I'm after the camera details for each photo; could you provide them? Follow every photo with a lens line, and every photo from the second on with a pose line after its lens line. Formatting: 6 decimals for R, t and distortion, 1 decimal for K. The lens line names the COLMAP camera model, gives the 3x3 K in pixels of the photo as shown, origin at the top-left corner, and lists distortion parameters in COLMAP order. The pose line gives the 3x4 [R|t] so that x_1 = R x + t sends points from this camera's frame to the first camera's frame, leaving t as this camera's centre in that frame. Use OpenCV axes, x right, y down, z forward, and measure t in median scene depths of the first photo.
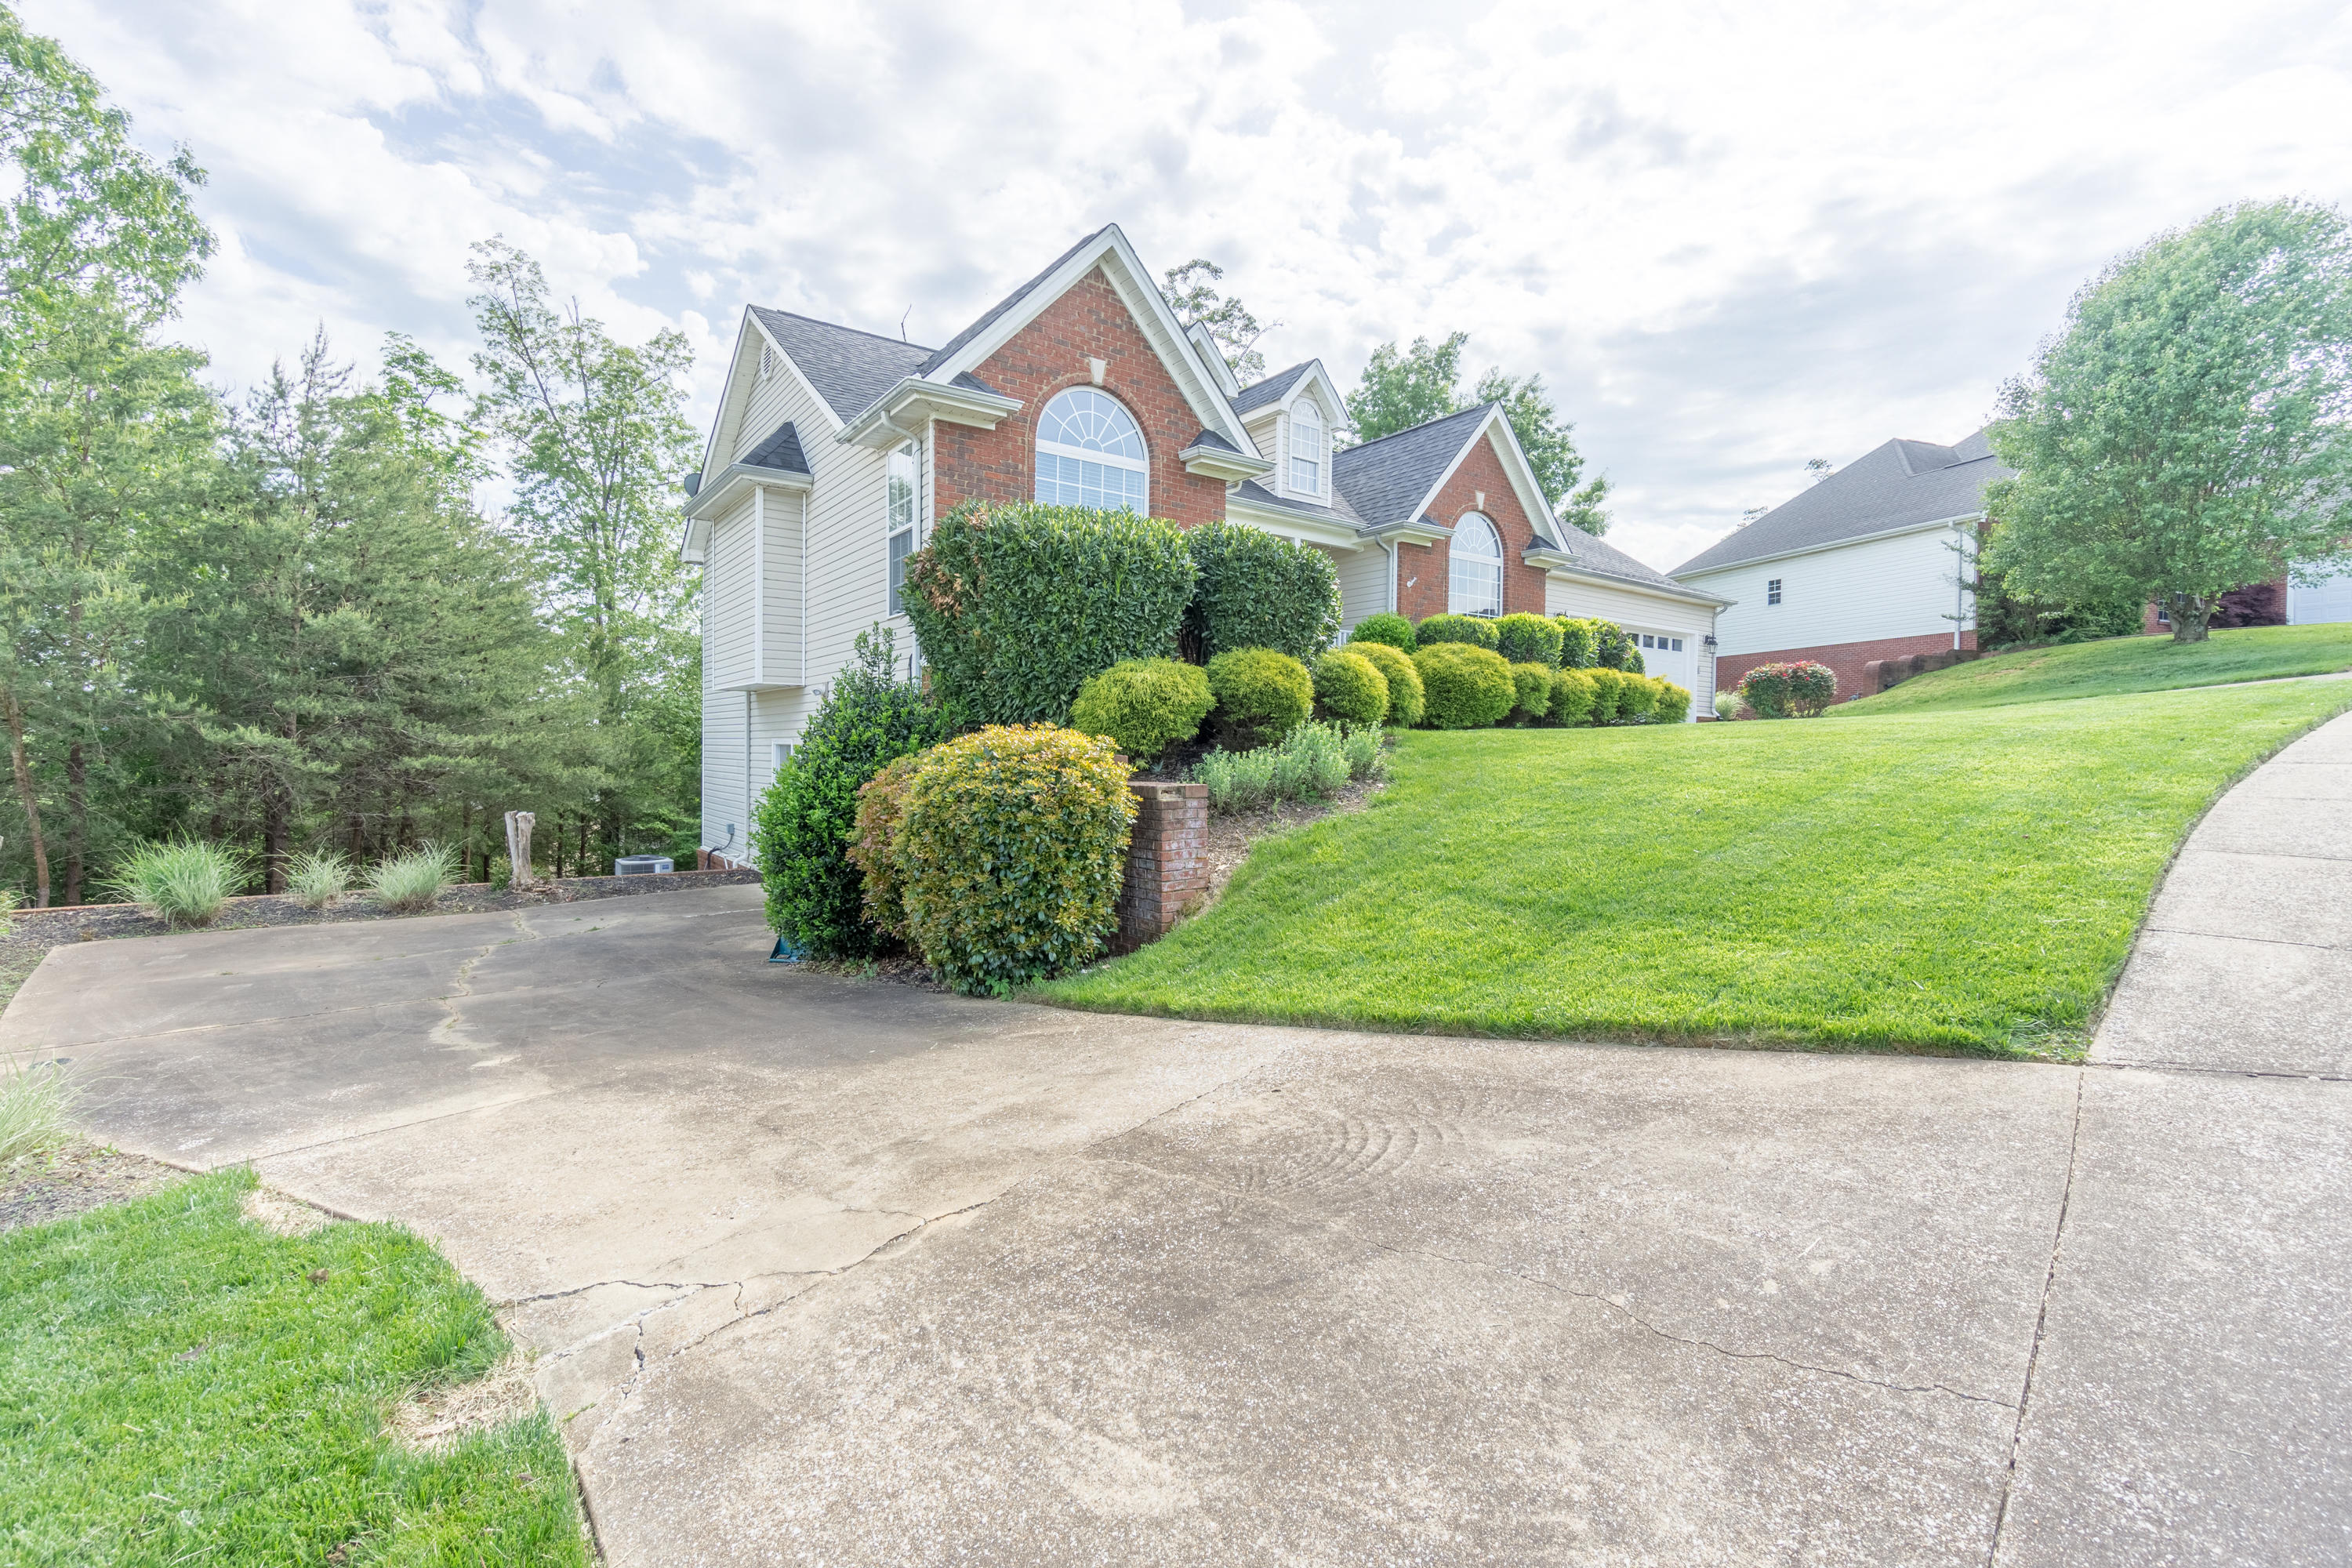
lens RADIAL K [[1048.0, 0, 1160.0], [0, 1048.0, 773.7], [0, 0, 1]] dist [0.002694, 0.000076]
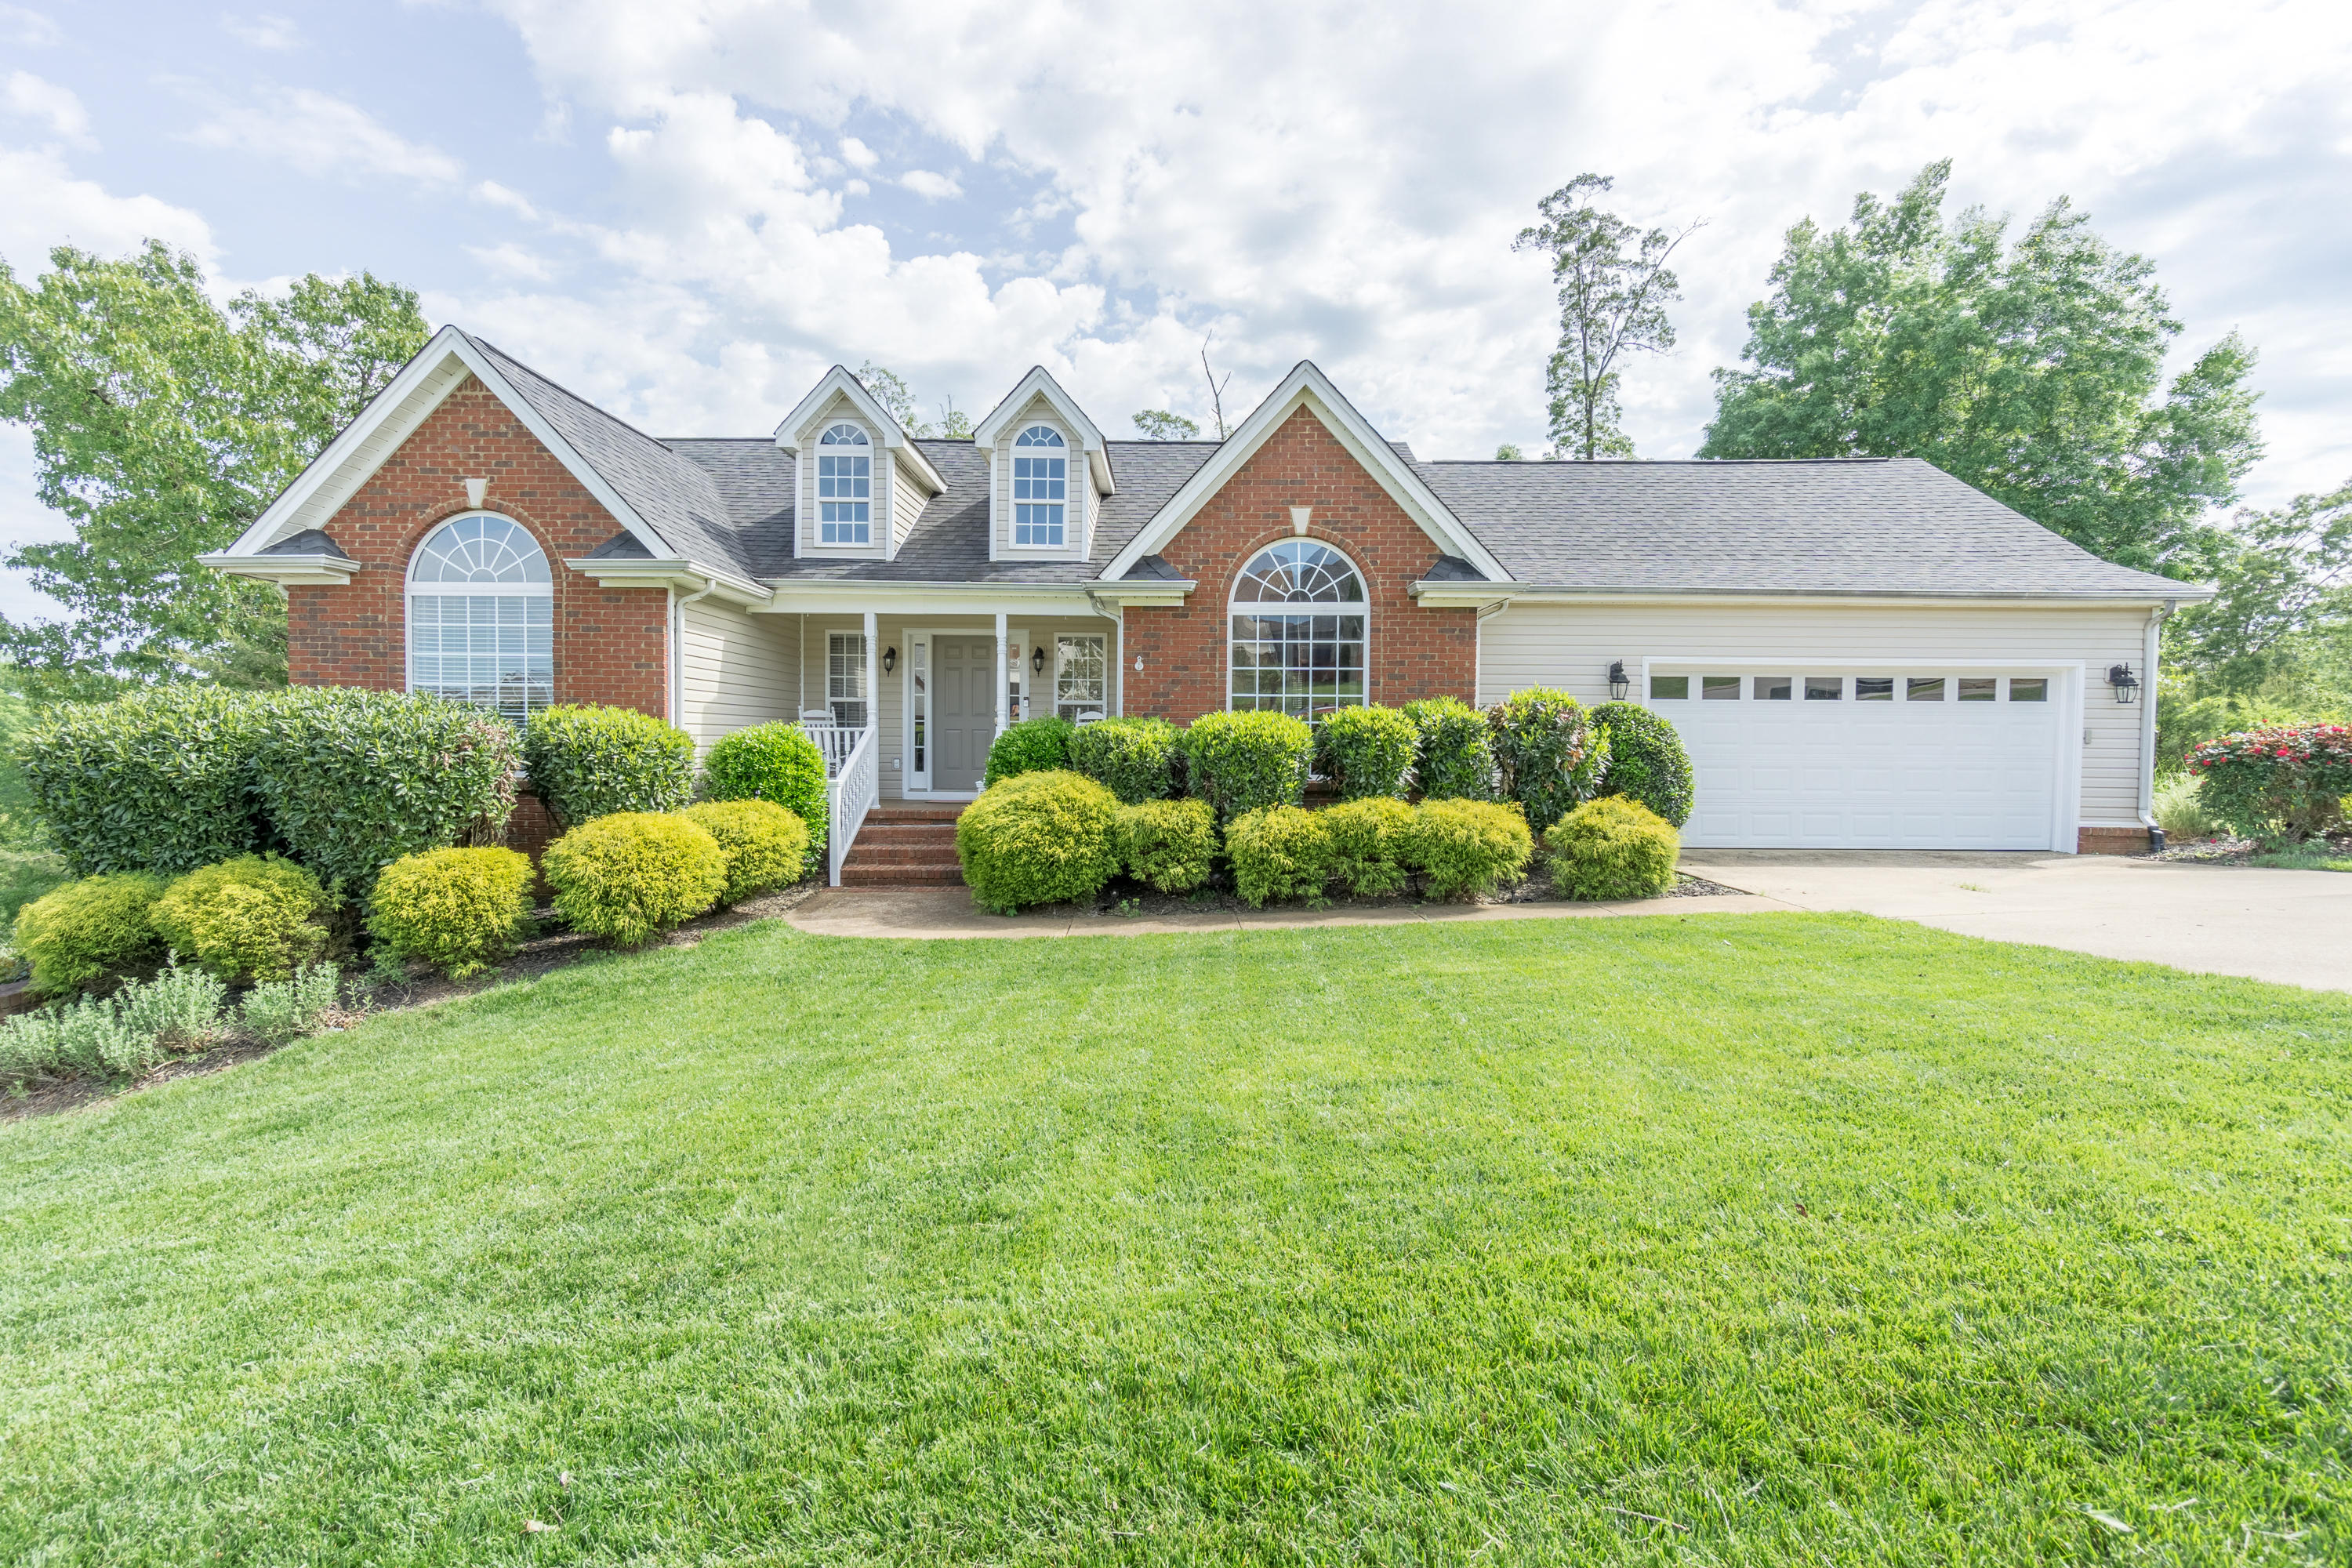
lens RADIAL K [[1022.5, 0, 1179.9], [0, 1022.5, 774.7], [0, 0, 1]] dist [-0.000973, -0.000380]
pose [[0.803528, 0.023185, -0.594815, 0.624813], [-0.010567, 0.999639, 0.024689, -0.118224], [0.595173, -0.013553, 0.803484, 0.445315]]
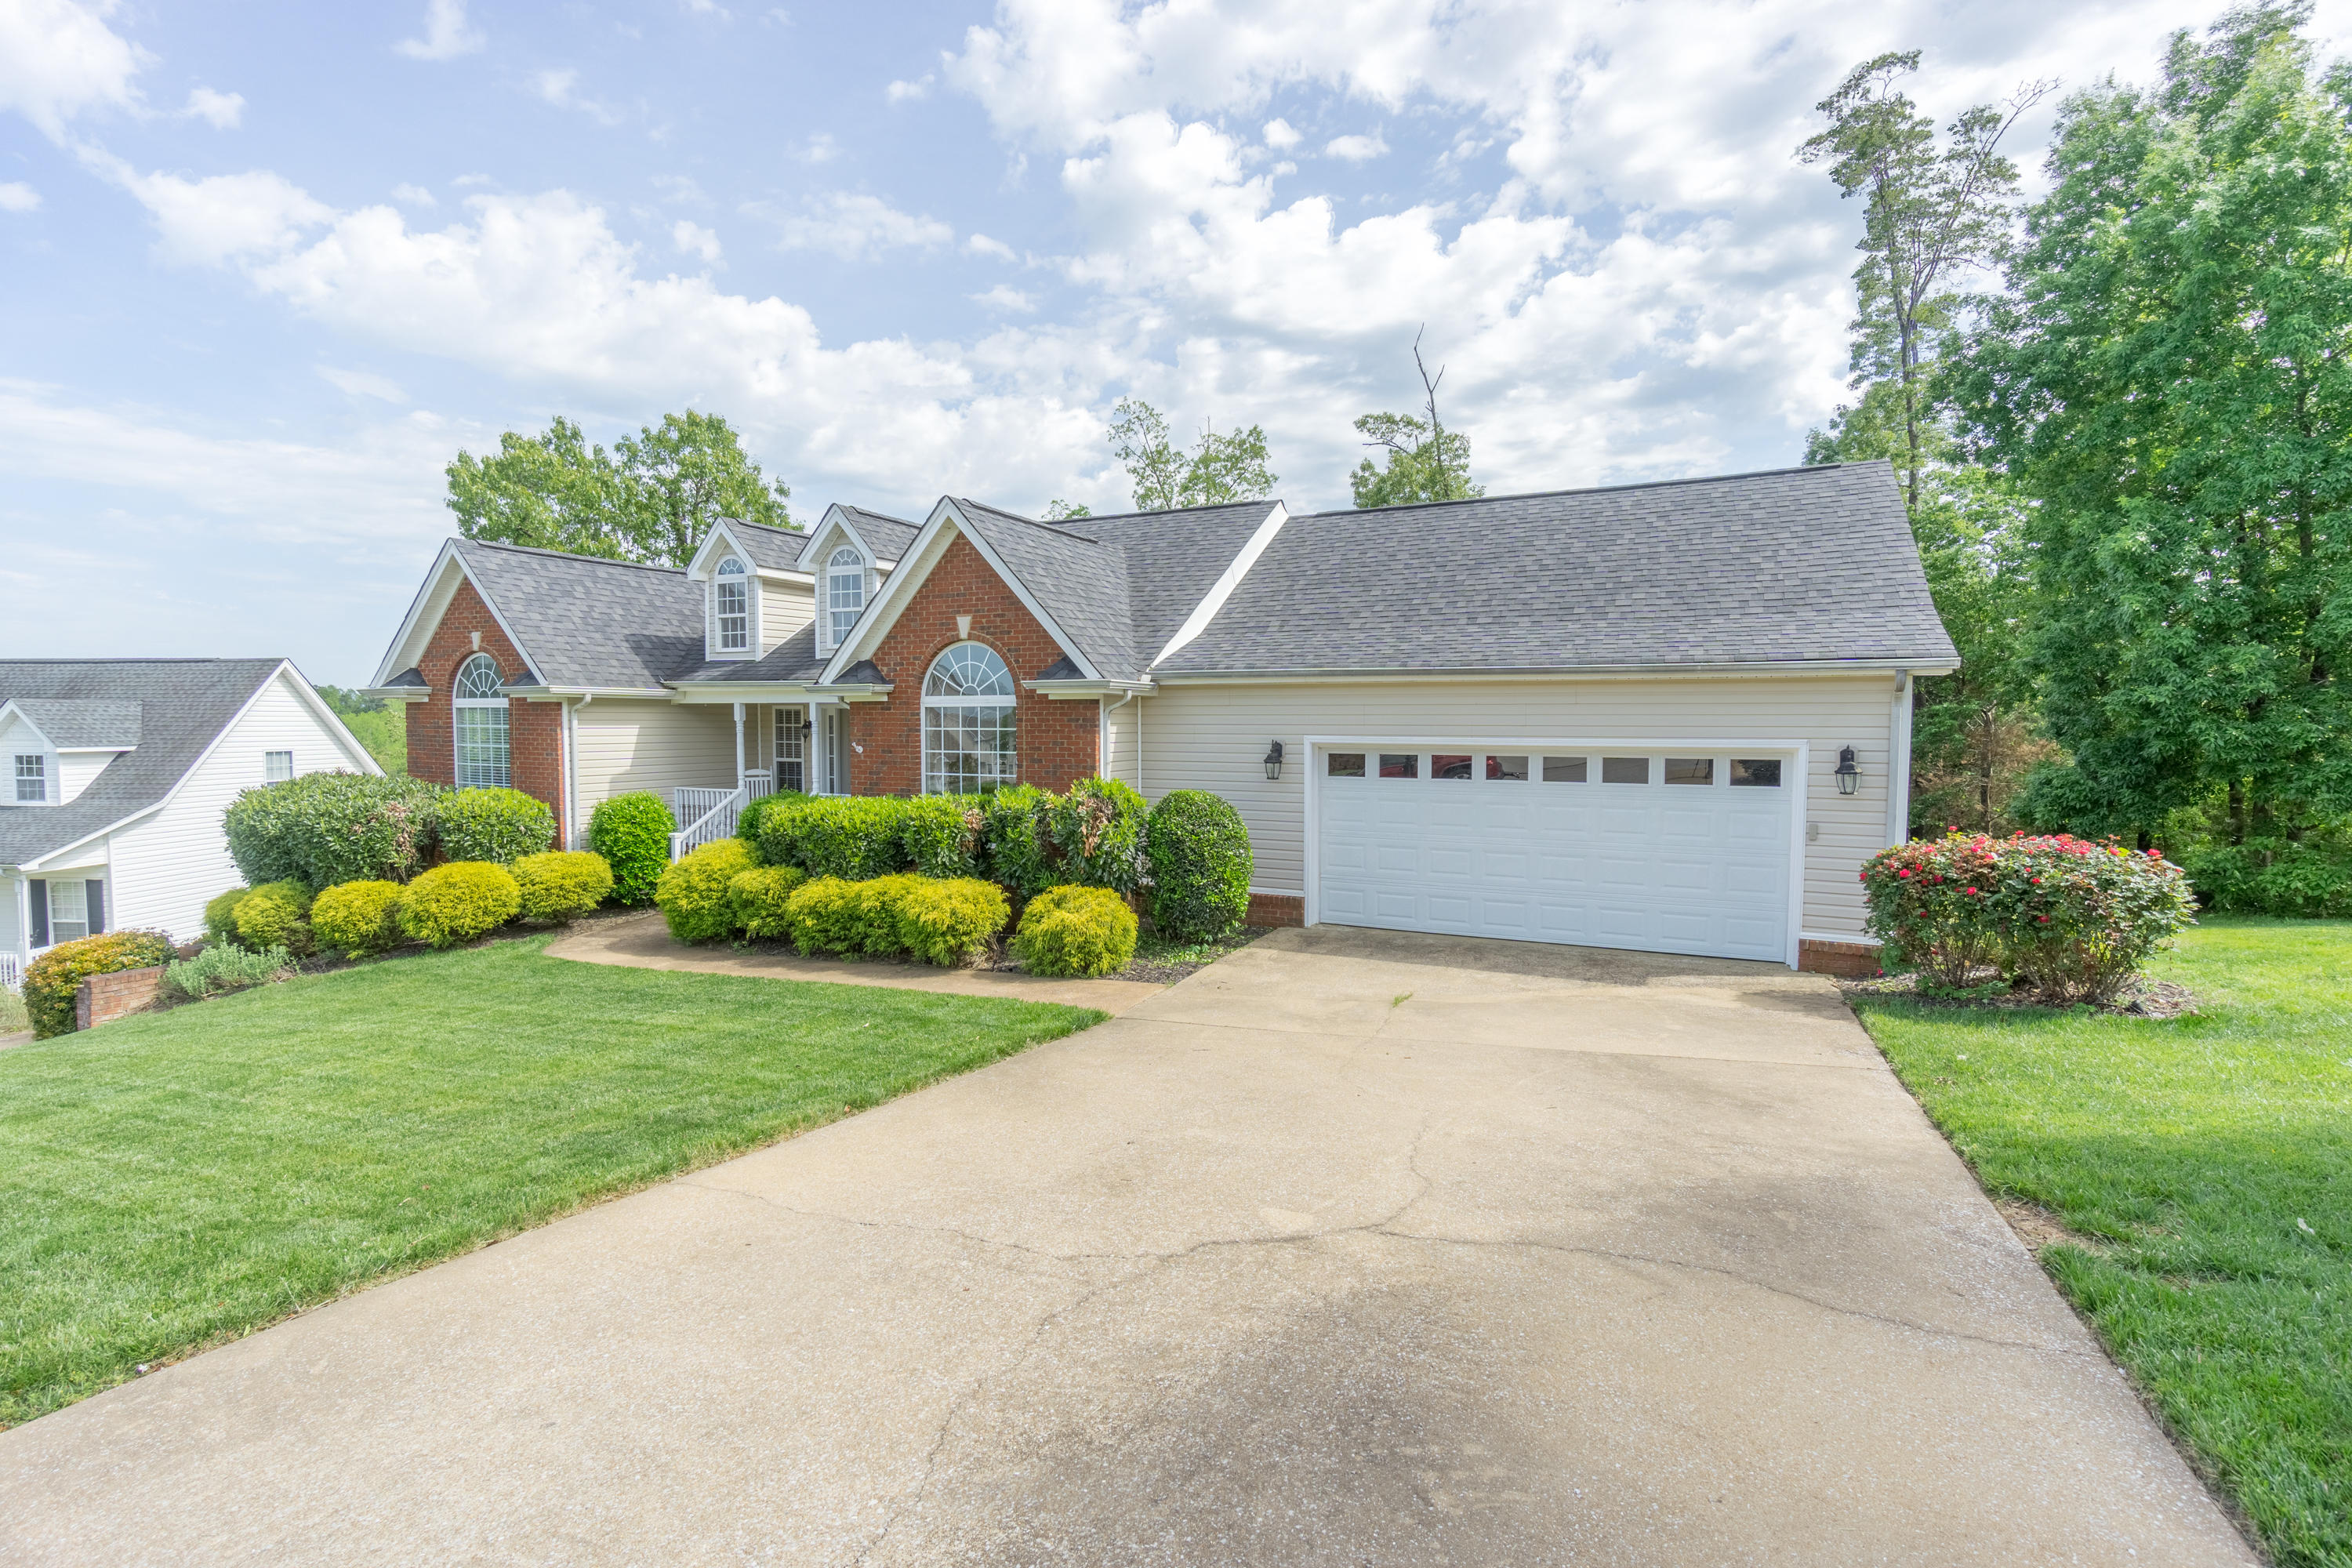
lens RADIAL K [[1095.1, 0, 1170.8], [0, 1095.1, 778.9], [0, 0, 1]] dist [-0.000699, 0.000013]
pose [[0.465774, 0.044178, -0.883800, 1.082518], [-0.009439, 0.998944, 0.044959, -0.187705], [0.884854, -0.012598, 0.465699, 0.761191]]
